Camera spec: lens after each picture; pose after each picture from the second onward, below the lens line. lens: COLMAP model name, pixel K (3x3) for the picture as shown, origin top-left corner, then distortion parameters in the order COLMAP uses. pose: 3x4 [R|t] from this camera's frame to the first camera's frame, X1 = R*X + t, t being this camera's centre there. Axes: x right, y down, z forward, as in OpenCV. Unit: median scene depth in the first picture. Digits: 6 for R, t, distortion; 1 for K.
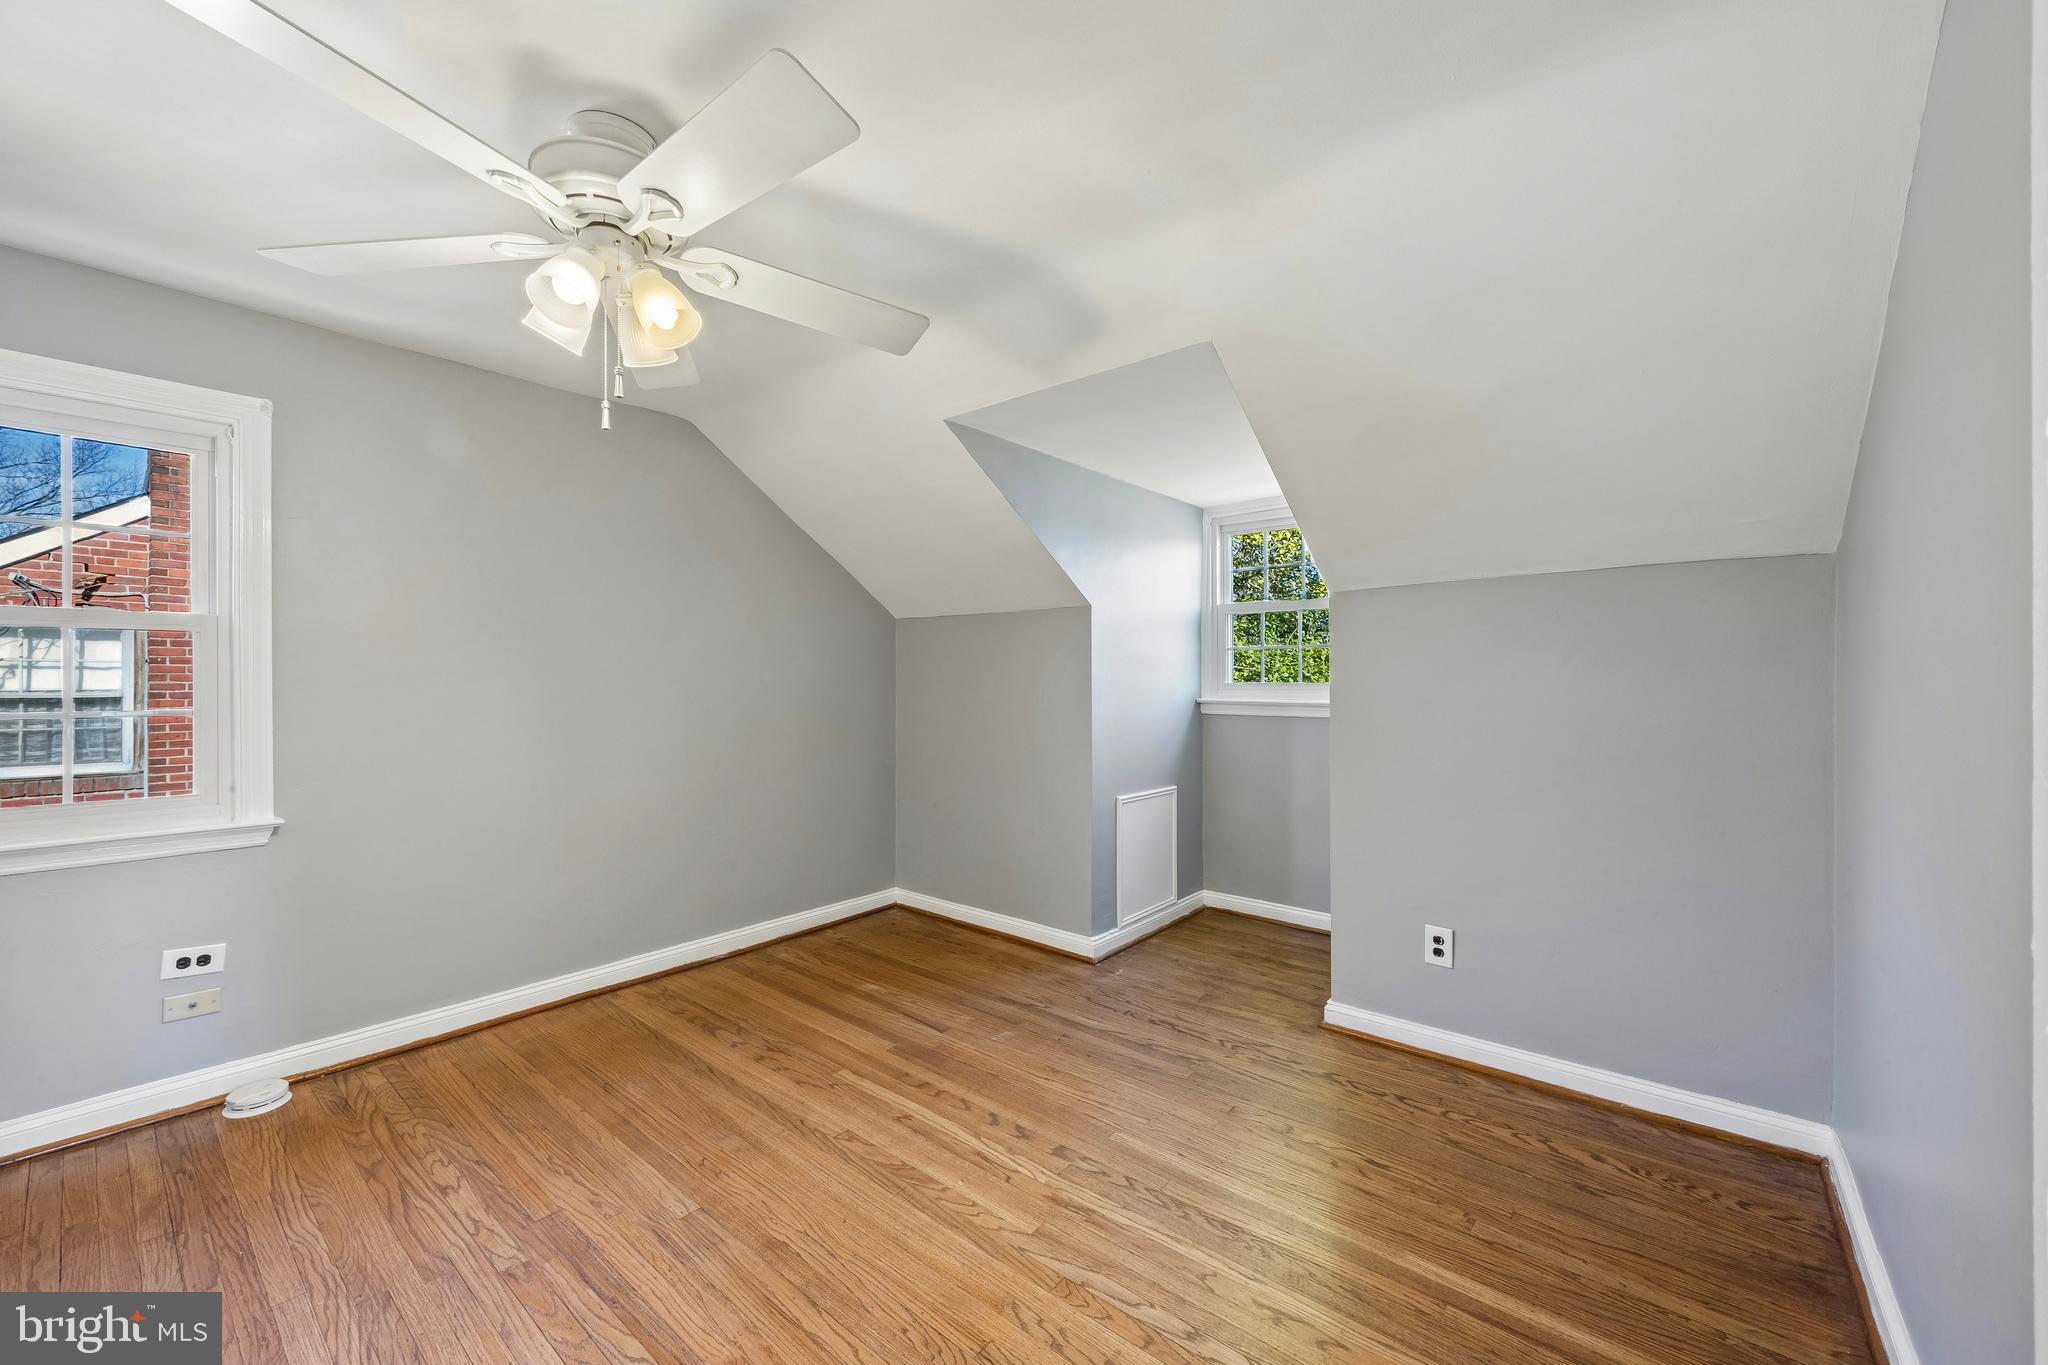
lens RADIAL K [[775.4, 0, 1013.8], [0, 775.4, 680.5], [0, 0, 1]] dist [-0.005913, 0.000076]
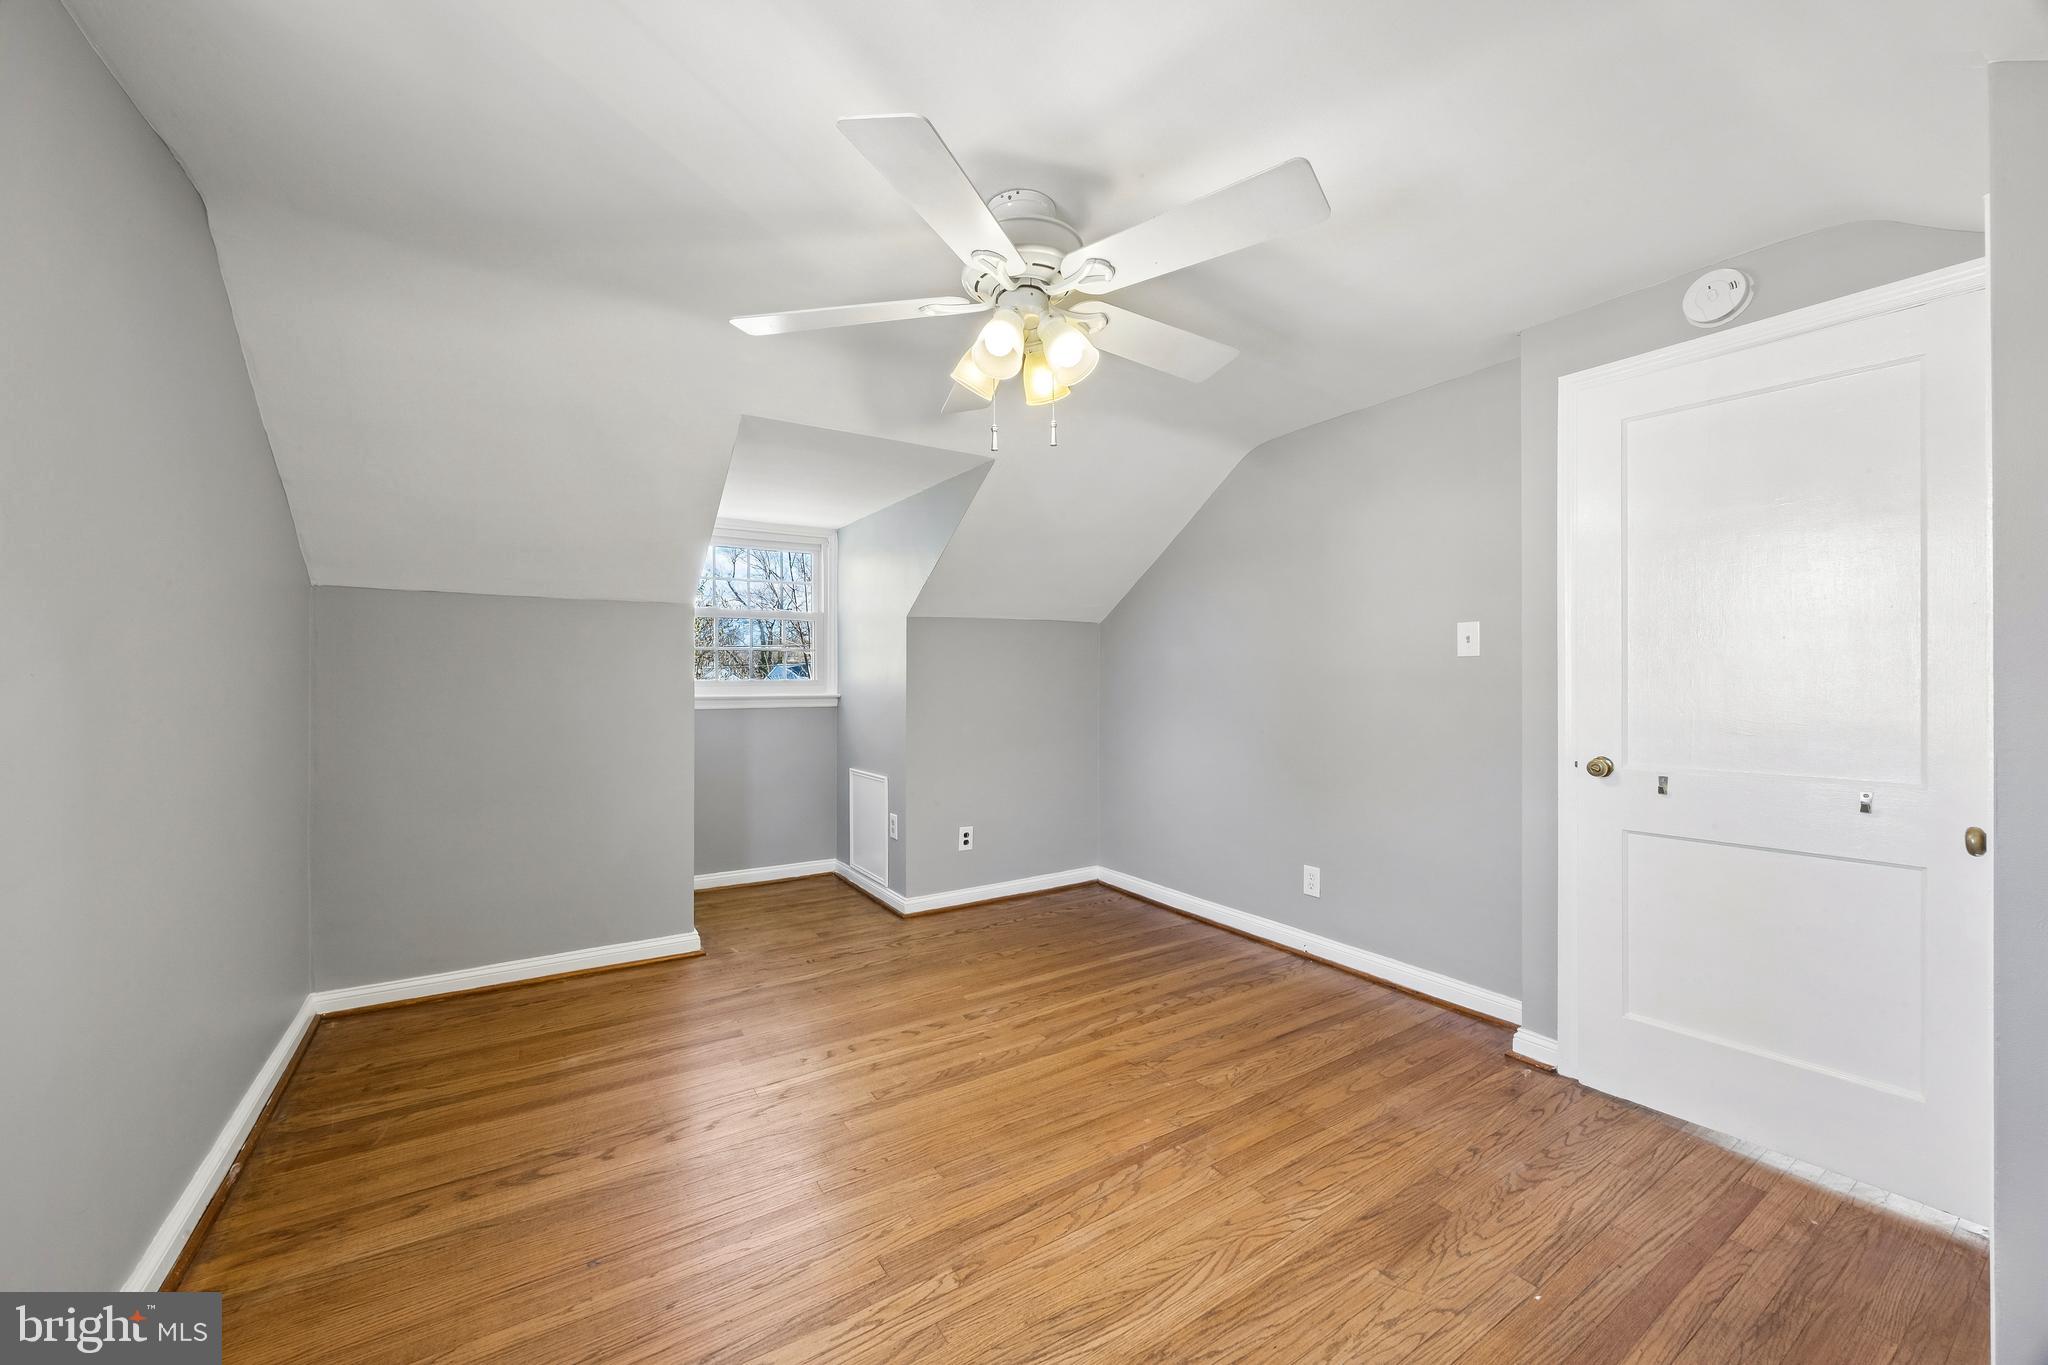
lens RADIAL K [[775.4, 0, 1013.8], [0, 775.4, 680.5], [0, 0, 1]] dist [-0.005913, 0.000076]
pose [[0.307185, -0.004802, 0.951638, -0.917610], [-0.000585, 0.999986, 0.005234, -0.000636], [-0.951650, -0.002165, 0.307178, 0.372187]]
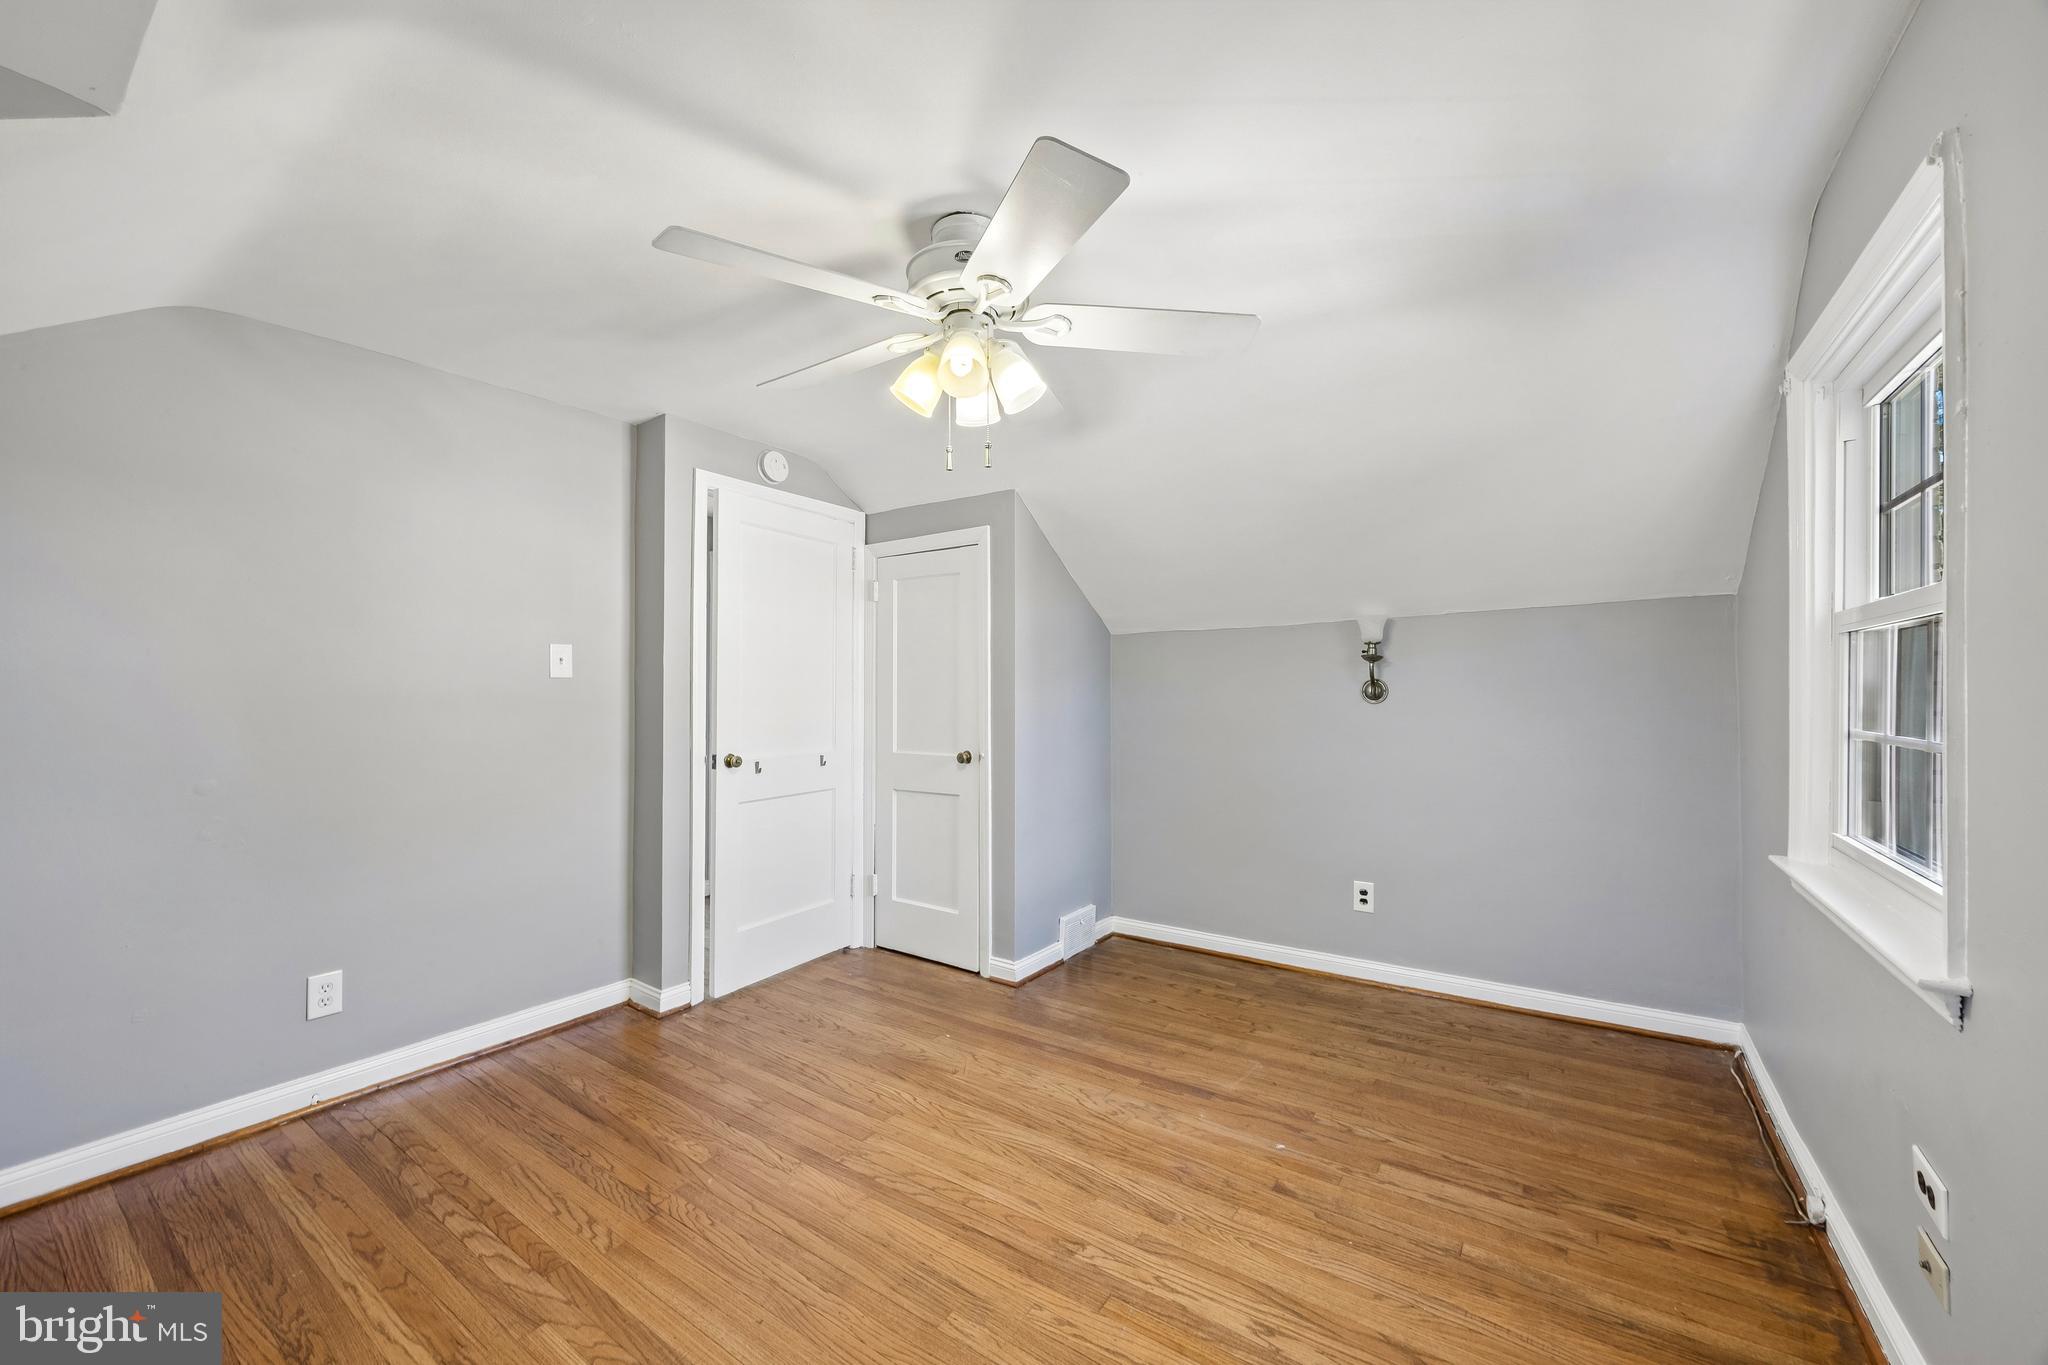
lens RADIAL K [[778.6, 0, 1011.9], [0, 778.6, 701.7], [0, 0, 1]] dist [-0.000823, 0.000020]
pose [[-0.996604, -0.000350, -0.082344, -0.274934], [-0.000469, 0.999999, 0.001431, 0.002906], [0.082343, 0.001465, -0.996603, 1.214928]]
